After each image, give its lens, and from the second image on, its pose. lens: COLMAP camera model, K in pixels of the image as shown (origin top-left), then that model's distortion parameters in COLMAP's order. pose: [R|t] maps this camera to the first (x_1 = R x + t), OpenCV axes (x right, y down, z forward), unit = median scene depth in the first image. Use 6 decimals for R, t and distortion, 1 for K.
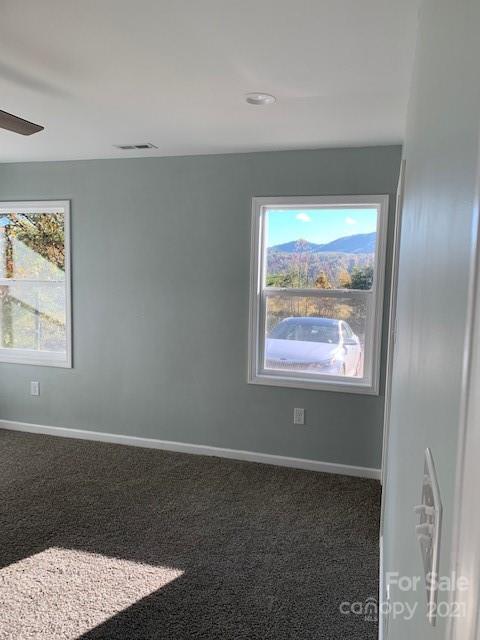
lens RADIAL K [[492.2, 0, 245.2], [0, 492.2, 322.1], [0, 0, 1]] dist [-0.023132, 0.002485]
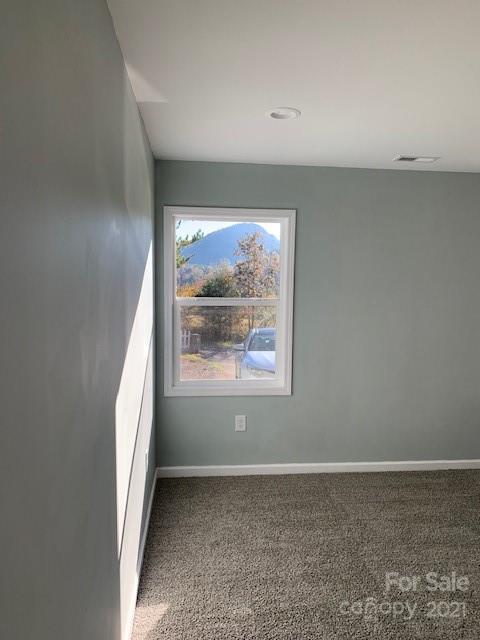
lens RADIAL K [[492.2, 0, 242.3], [0, 492.2, 315.0], [0, 0, 1]] dist [-0.023132, 0.002485]
pose [[0.939516, -0.035468, 0.340664, -0.716526], [0.047183, 0.998544, -0.026164, -0.032288], [-0.339240, 0.040655, 0.939821, 0.175207]]
